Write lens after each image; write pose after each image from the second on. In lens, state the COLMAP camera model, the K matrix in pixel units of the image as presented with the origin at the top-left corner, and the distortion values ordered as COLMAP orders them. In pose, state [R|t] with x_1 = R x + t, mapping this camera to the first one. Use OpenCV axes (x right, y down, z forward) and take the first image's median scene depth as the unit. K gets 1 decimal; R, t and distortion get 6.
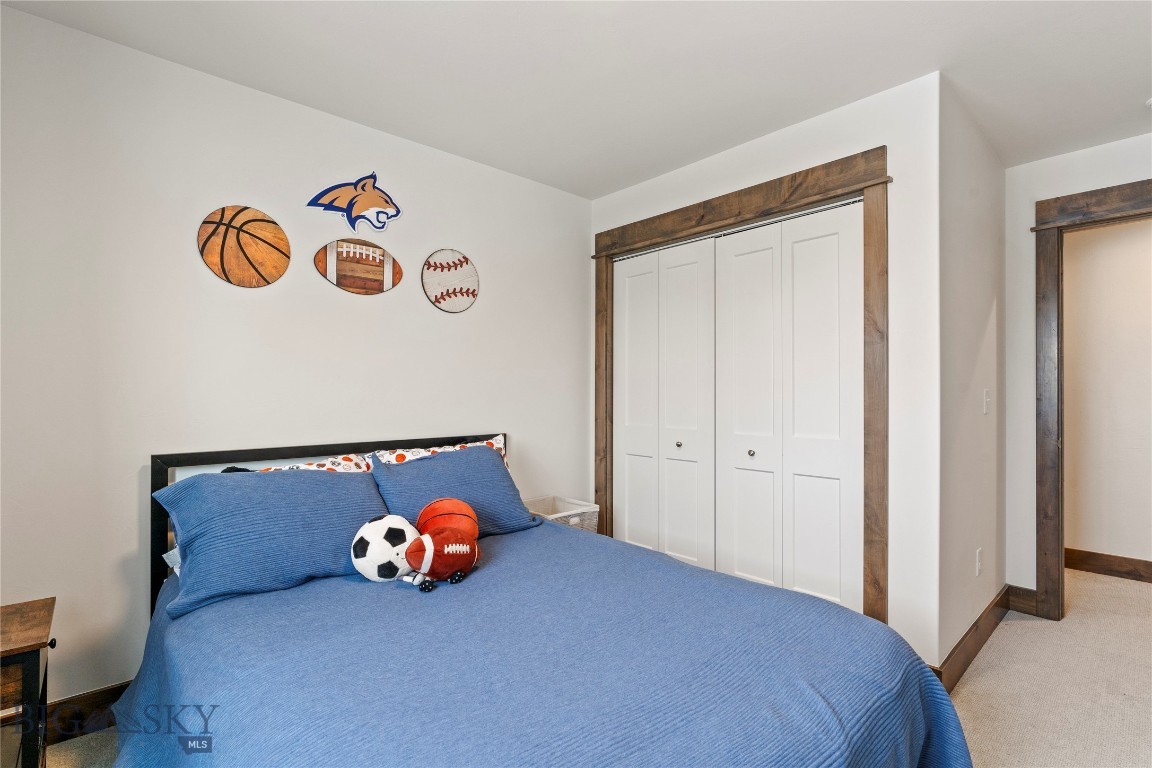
lens RADIAL K [[538.6, 0, 574.2], [0, 538.6, 384.5], [0, 0, 1]] dist [-0.006152, 0.002041]
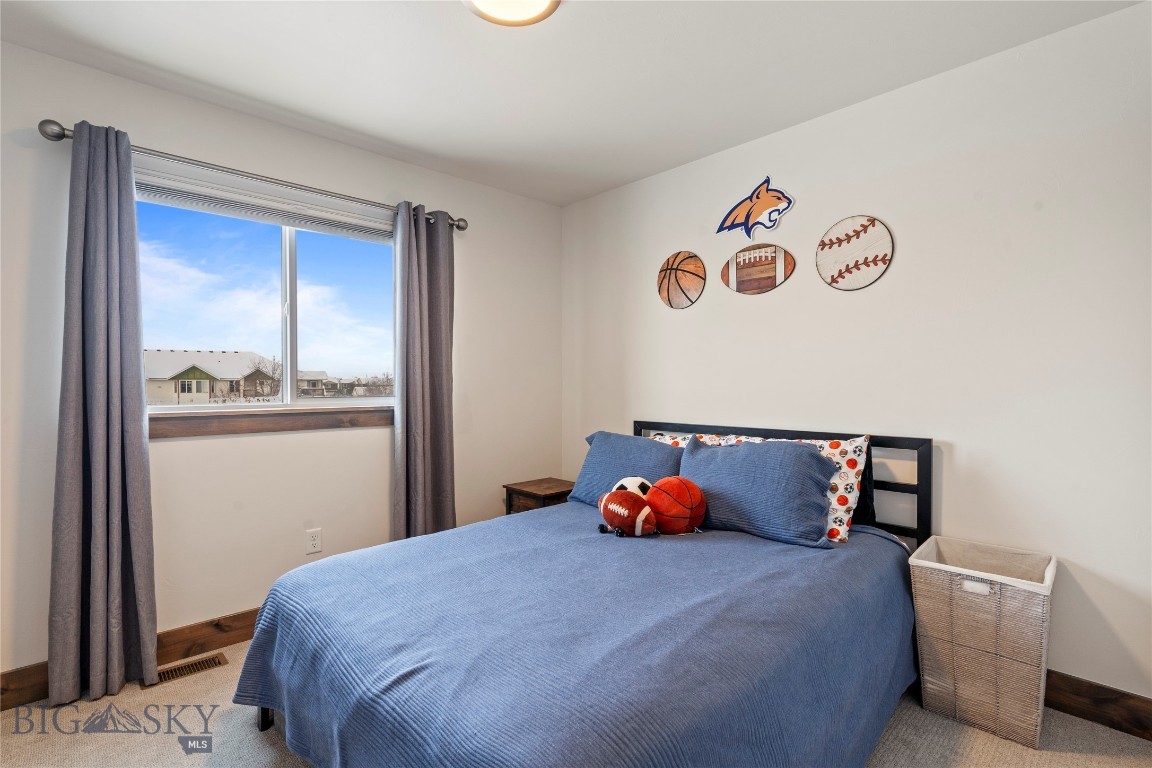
lens RADIAL K [[538.6, 0, 577.3], [0, 538.6, 385.7], [0, 0, 1]] dist [-0.006152, 0.002041]
pose [[0.024530, 0.000037, -0.999699, 0.696252], [0.012384, 0.999923, 0.000341, 0.015242], [0.999622, -0.012389, 0.024528, 0.602165]]
